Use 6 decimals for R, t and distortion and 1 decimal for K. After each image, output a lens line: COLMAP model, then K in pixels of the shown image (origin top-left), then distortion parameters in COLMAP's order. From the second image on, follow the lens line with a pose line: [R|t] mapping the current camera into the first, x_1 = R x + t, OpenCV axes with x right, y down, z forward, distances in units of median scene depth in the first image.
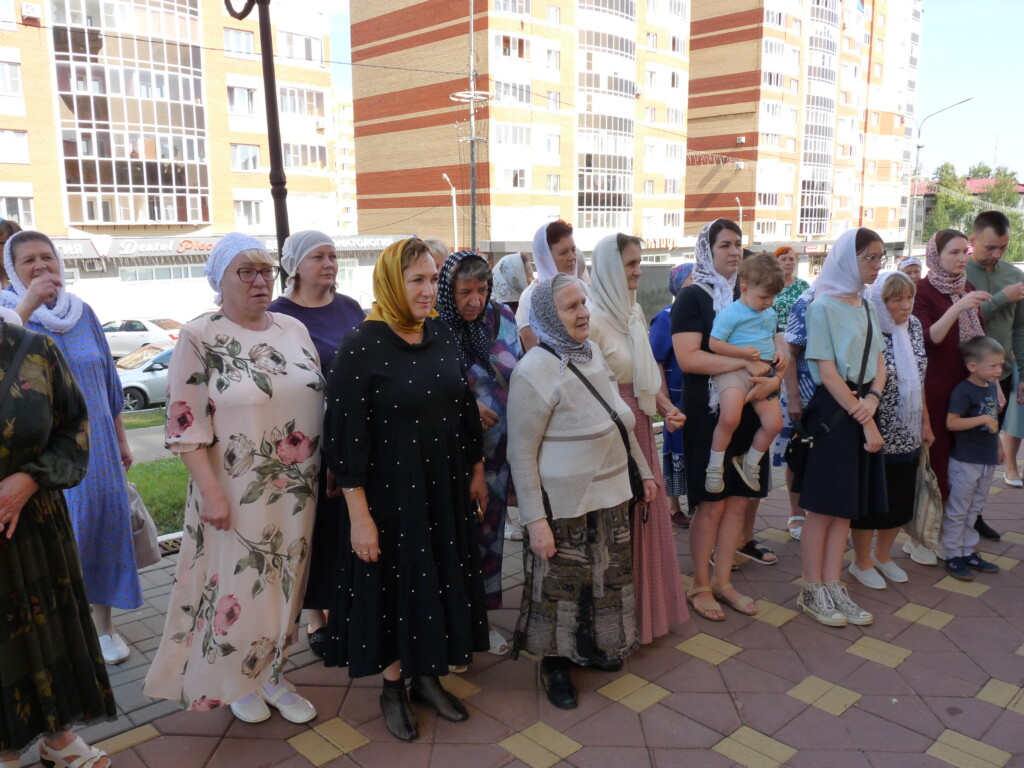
lens RADIAL K [[862.3, 0, 508.8], [0, 862.3, 384.7], [0, 0, 1]] dist [-0.021095, -0.015481]
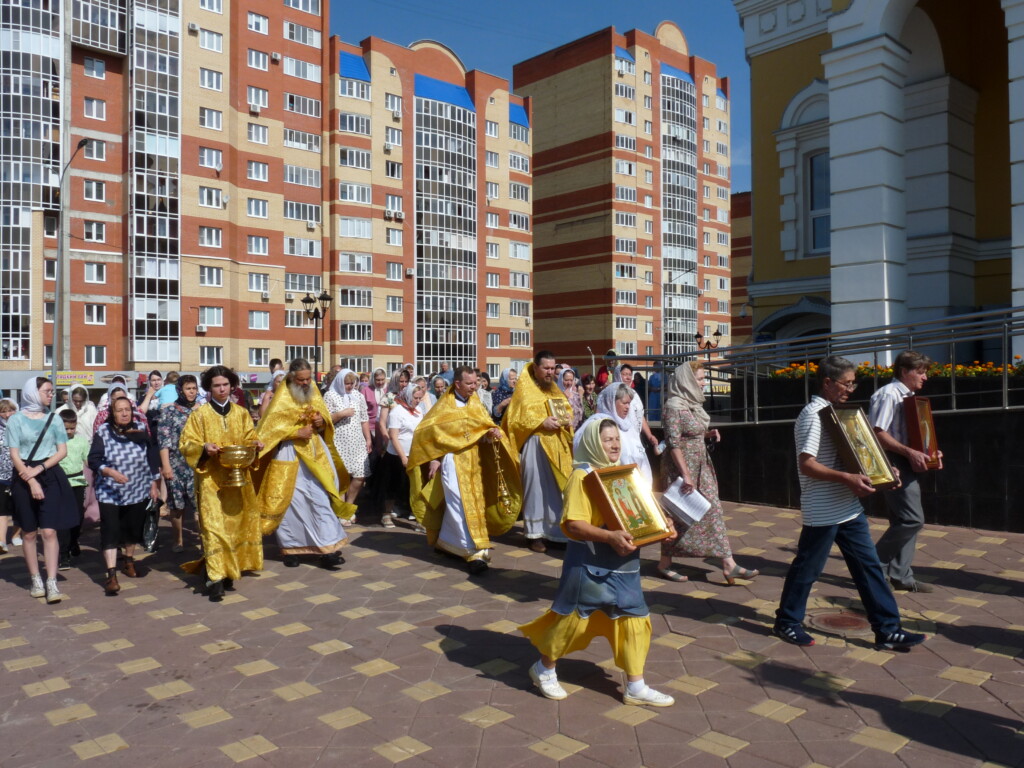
lens RADIAL K [[862.3, 0, 514.7], [0, 862.3, 382.2], [0, 0, 1]] dist [-0.021095, -0.015481]
pose [[0.999265, 0.011842, -0.036467, -0.138026], [-0.017652, 0.986402, -0.163397, 0.089939], [0.034036, 0.163921, 0.985886, -0.579059]]
